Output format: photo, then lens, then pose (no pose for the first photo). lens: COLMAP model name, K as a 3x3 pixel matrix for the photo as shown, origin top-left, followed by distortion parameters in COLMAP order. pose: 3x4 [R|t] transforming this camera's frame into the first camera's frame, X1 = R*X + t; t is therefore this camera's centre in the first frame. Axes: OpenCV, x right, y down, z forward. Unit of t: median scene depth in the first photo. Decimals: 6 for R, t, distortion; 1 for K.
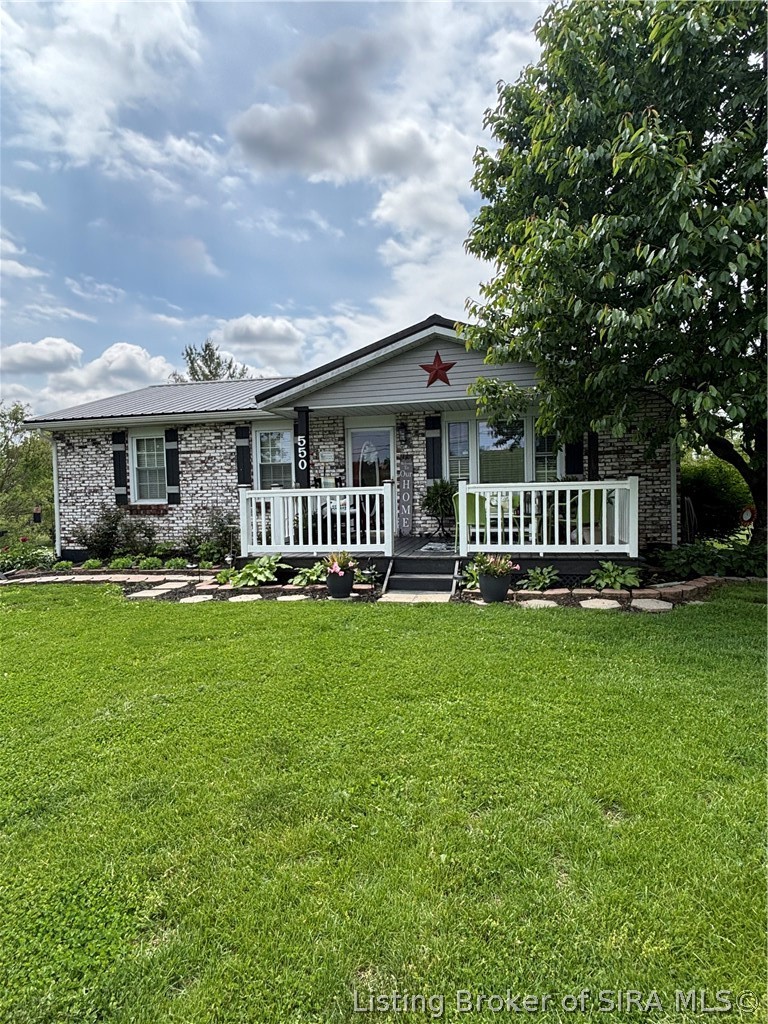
lens RADIAL K [[542.7, 0, 394.3], [0, 542.7, 509.0], [0, 0, 1]] dist [0.004253, 0.001071]
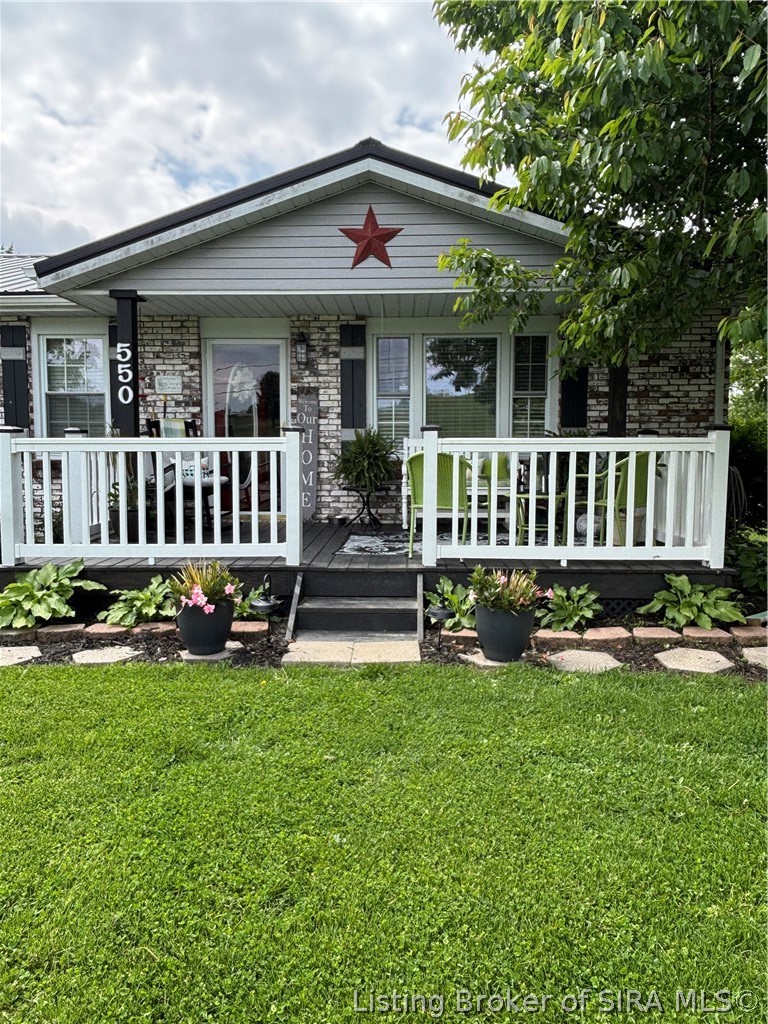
lens RADIAL K [[737.0, 0, 388.9], [0, 737.0, 503.7], [0, 0, 1]] dist [0.015784, -0.008537]
pose [[0.983611, 0.011397, 0.179944, -0.039910], [-0.018517, 0.999109, 0.037936, -0.003742], [-0.179351, -0.040647, 0.982945, 0.208419]]
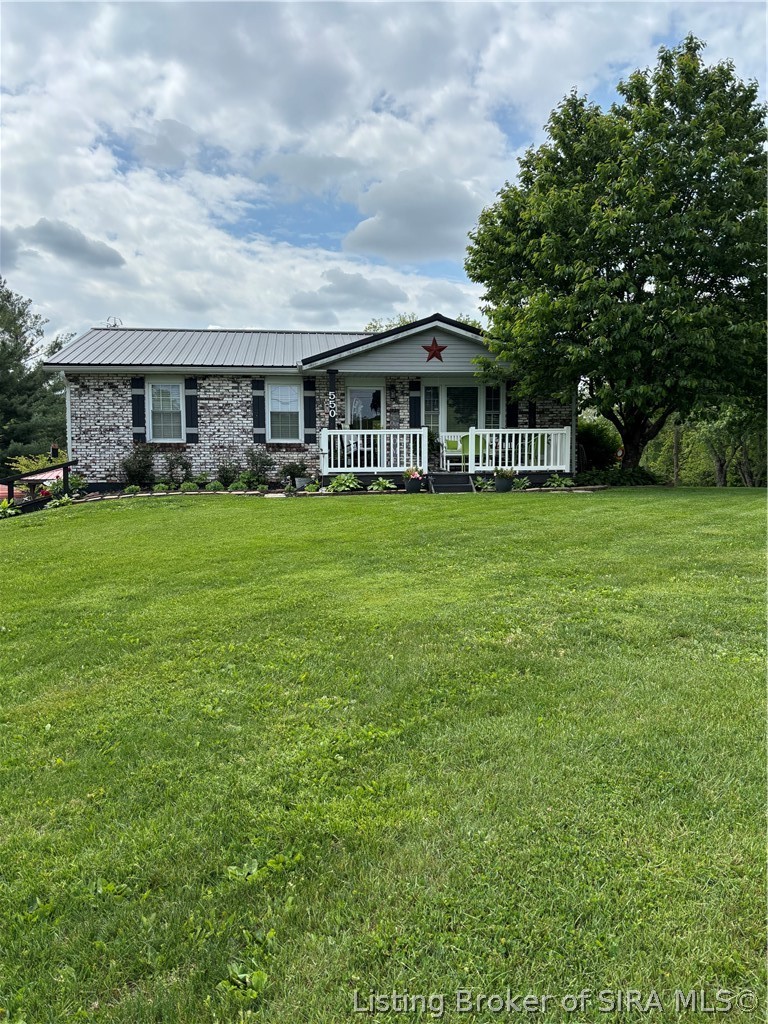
lens RADIAL K [[787.3, 0, 387.1], [0, 787.3, 497.7], [0, 0, 1]] dist [0.045443, -0.039057]
pose [[0.949668, 0.002920, 0.313244, -0.685195], [-0.007277, 0.999892, 0.012739, 0.106193], [-0.313173, -0.014377, 0.949587, -0.935580]]
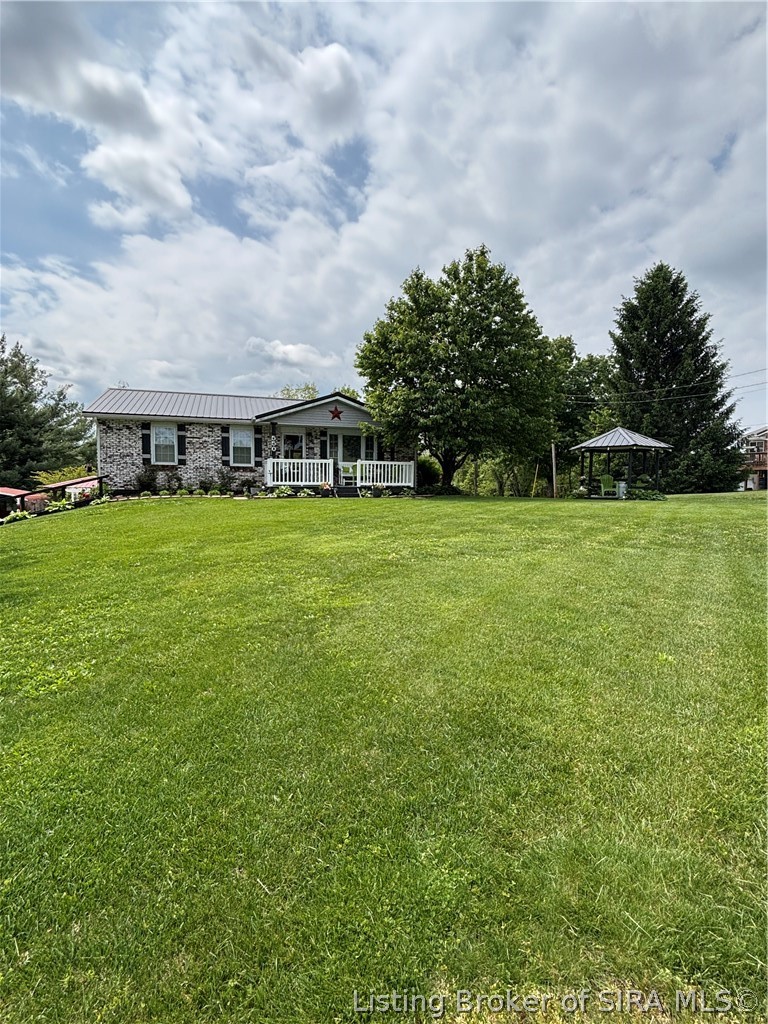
lens RADIAL K [[528.5, 0, 398.6], [0, 528.5, 515.8], [0, 0, 1]] dist [0.001842, -0.003560]
pose [[0.867541, -0.000196, 0.497366, -0.840229], [-0.017771, 0.999349, 0.031391, 0.118725], [-0.497048, -0.036072, 0.866973, -1.177808]]
